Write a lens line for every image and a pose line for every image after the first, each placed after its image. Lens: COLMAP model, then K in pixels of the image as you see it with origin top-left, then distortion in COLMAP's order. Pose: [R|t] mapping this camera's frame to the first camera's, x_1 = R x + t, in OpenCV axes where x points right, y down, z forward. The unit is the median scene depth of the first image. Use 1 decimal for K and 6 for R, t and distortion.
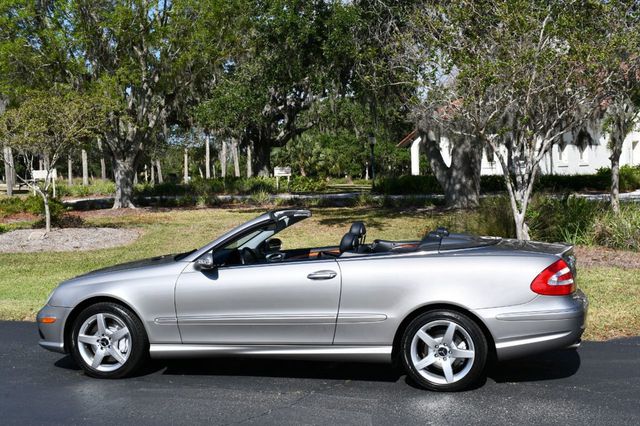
lens RADIAL K [[956.6, 0, 317.4], [0, 956.6, 260.8], [0, 0, 1]] dist [0.001013, 0.000000]
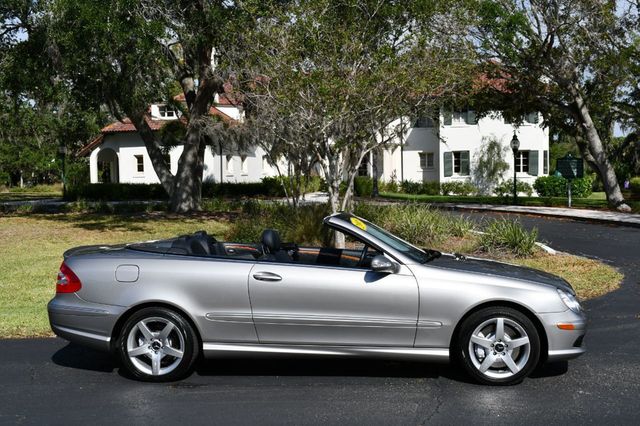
lens RADIAL K [[847.0, 0, 325.3], [0, 847.0, 251.7], [0, 0, 1]] dist [-0.020106, 0.000000]
pose [[0.895583, -0.033317, 0.443646, -0.457766], [0.037509, 0.999296, -0.000673, -0.009512], [-0.443311, 0.017243, 0.896202, 0.188958]]
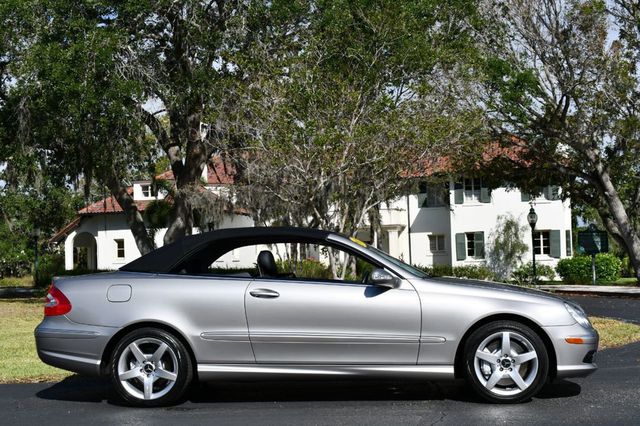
lens RADIAL K [[956.6, 0, 326.2], [0, 956.6, 247.3], [0, 0, 1]] dist [0.001013, 0.000000]
pose [[0.895337, 0.009933, 0.445279, -0.495991], [0.048921, 0.991509, -0.120486, 0.086497], [-0.442695, 0.129659, 0.887248, 0.116000]]
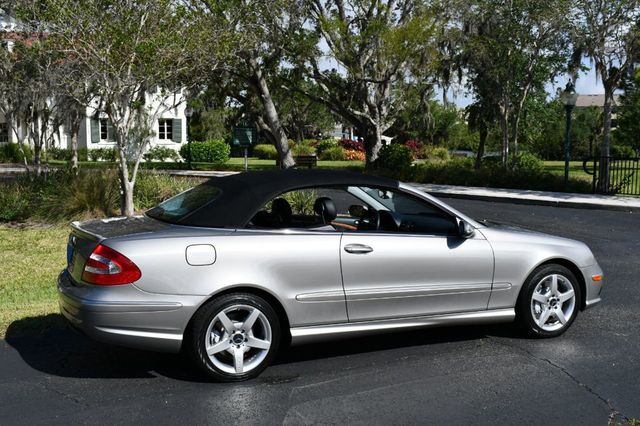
lens RADIAL K [[781.5, 0, 326.5], [0, 781.5, 245.4], [0, 0, 1]] dist [-0.045680, 0.000000]
pose [[0.552801, -0.095672, 0.827803, -0.748335], [0.069723, 0.995215, 0.068460, -0.042160], [-0.830392, 0.019872, 0.556826, 0.620082]]
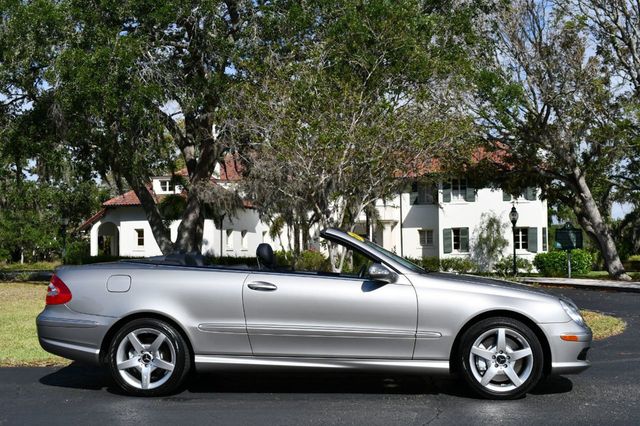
lens RADIAL K [[847.0, 0, 325.8], [0, 847.0, 240.9], [0, 0, 1]] dist [-0.020106, 0.000000]
pose [[0.895453, 0.023768, 0.444520, -0.447654], [0.032385, 0.992449, -0.118303, 0.071731], [-0.443976, 0.120330, 0.887922, 0.207170]]
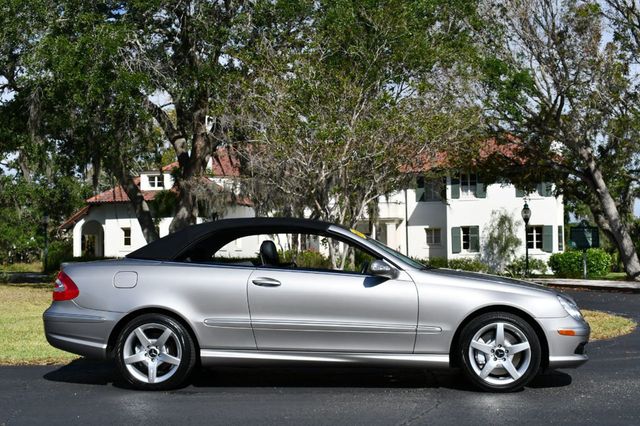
lens RADIAL K [[925.4, 0, 325.8], [0, 925.4, 247.6], [0, 0, 1]] dist [-0.007152, 0.000000]
pose [[0.895051, 0.019535, 0.445536, -0.495381], [0.033541, 0.993262, -0.110931, 0.086597], [-0.444701, 0.114233, 0.888365, 0.120185]]
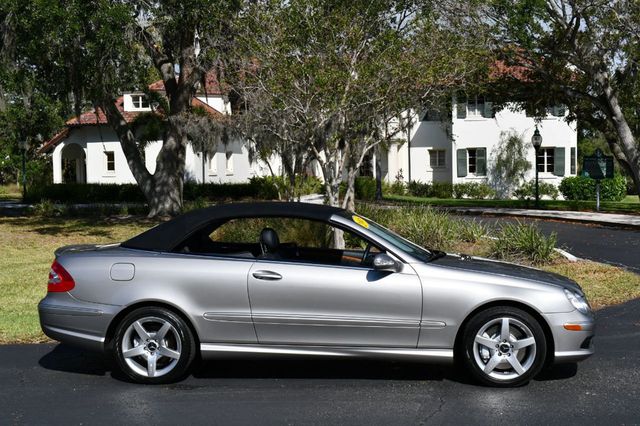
lens RADIAL K [[991.5, 0, 325.4], [0, 991.5, 248.5], [0, 0, 1]] dist [0.006989, 0.000000]
pose [[0.893349, -0.023582, 0.448745, -0.520117], [0.035181, 0.999227, -0.017525, 0.005973], [-0.447985, 0.031443, 0.893488, 0.078479]]
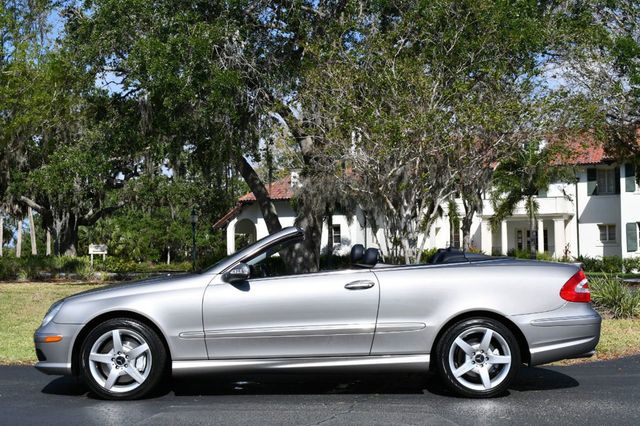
lens RADIAL K [[956.6, 0, 322.7], [0, 956.6, 271.0], [0, 0, 1]] dist [0.001013, 0.000000]
pose [[0.969897, 0.011063, 0.243265, -0.262425], [0.010675, 0.996076, -0.087860, 0.083344], [-0.243282, 0.087812, 0.965973, 0.038129]]
